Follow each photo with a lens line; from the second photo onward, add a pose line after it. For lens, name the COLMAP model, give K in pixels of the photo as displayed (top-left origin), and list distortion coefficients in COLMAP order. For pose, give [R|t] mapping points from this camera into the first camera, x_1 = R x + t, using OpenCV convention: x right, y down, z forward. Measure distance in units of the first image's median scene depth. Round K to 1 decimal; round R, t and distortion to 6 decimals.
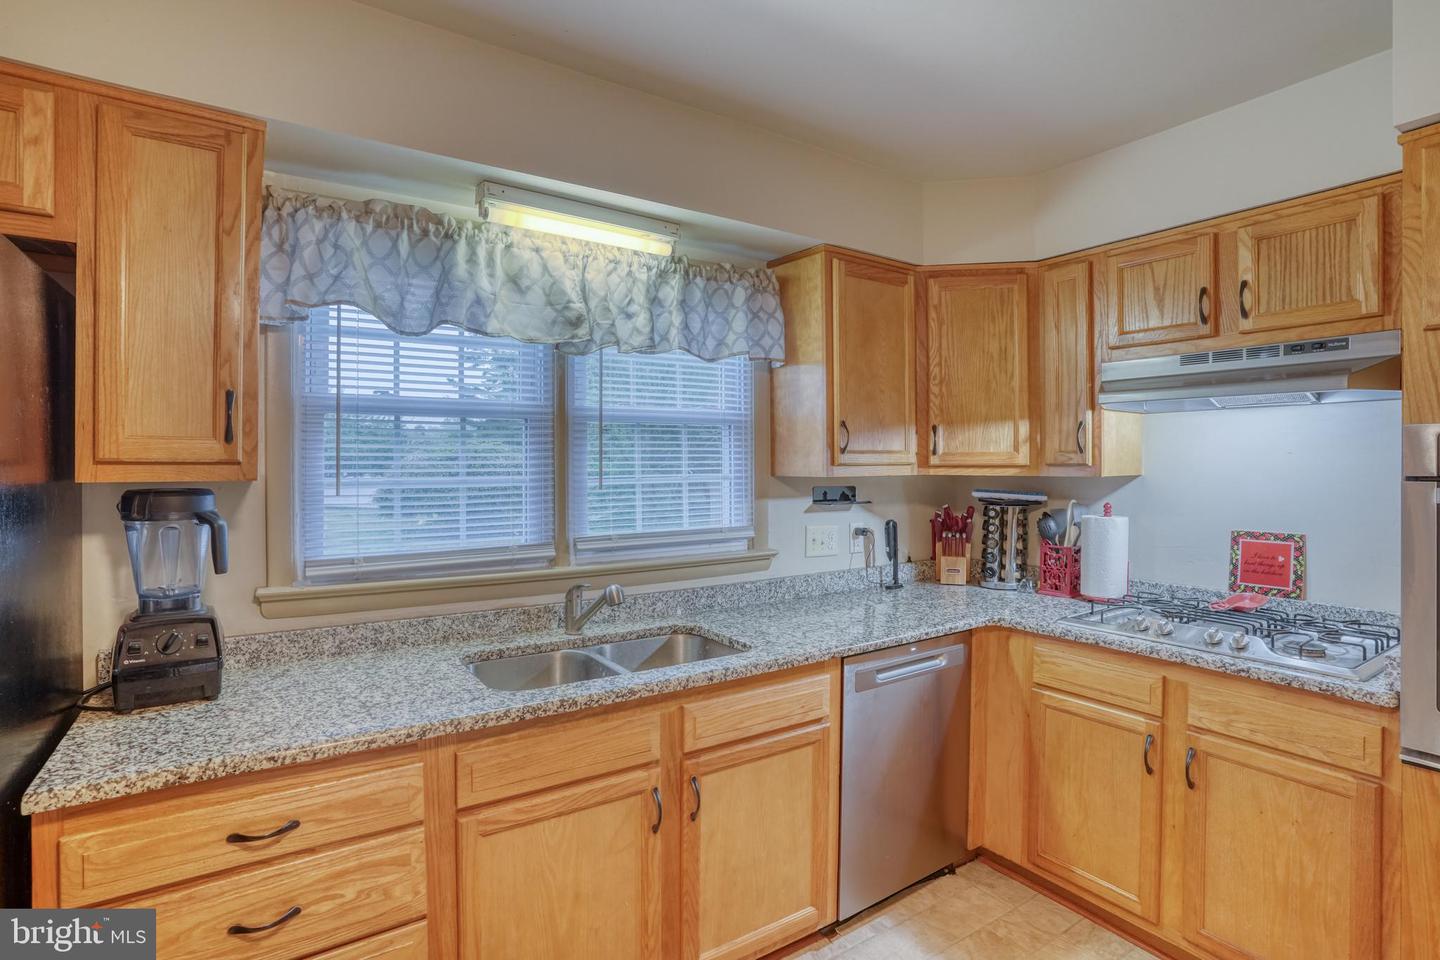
lens RADIAL K [[710.5, 0, 737.0], [0, 710.5, 476.4], [0, 0, 1]] dist [-0.066363, 0.024654]
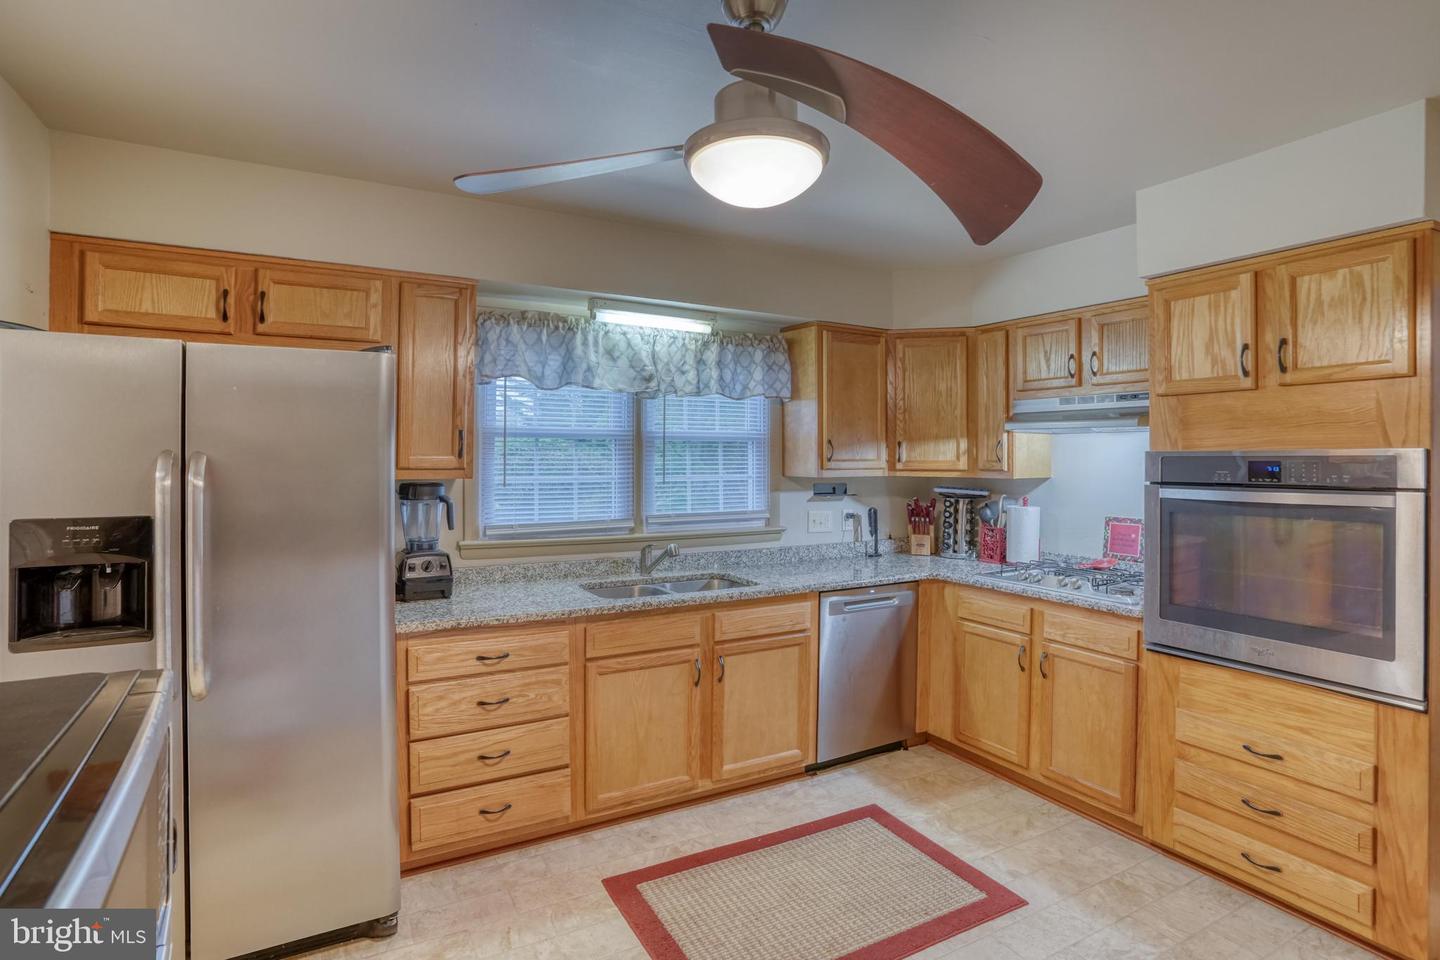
lens RADIAL K [[710.5, 0, 735.0], [0, 710.5, 469.1], [0, 0, 1]] dist [-0.066363, 0.024654]
pose [[0.997953, 0.006891, -0.063584, 0.047478], [-0.007032, 0.999973, -0.001994, -0.013938], [0.063569, 0.002437, 0.997974, -0.566140]]
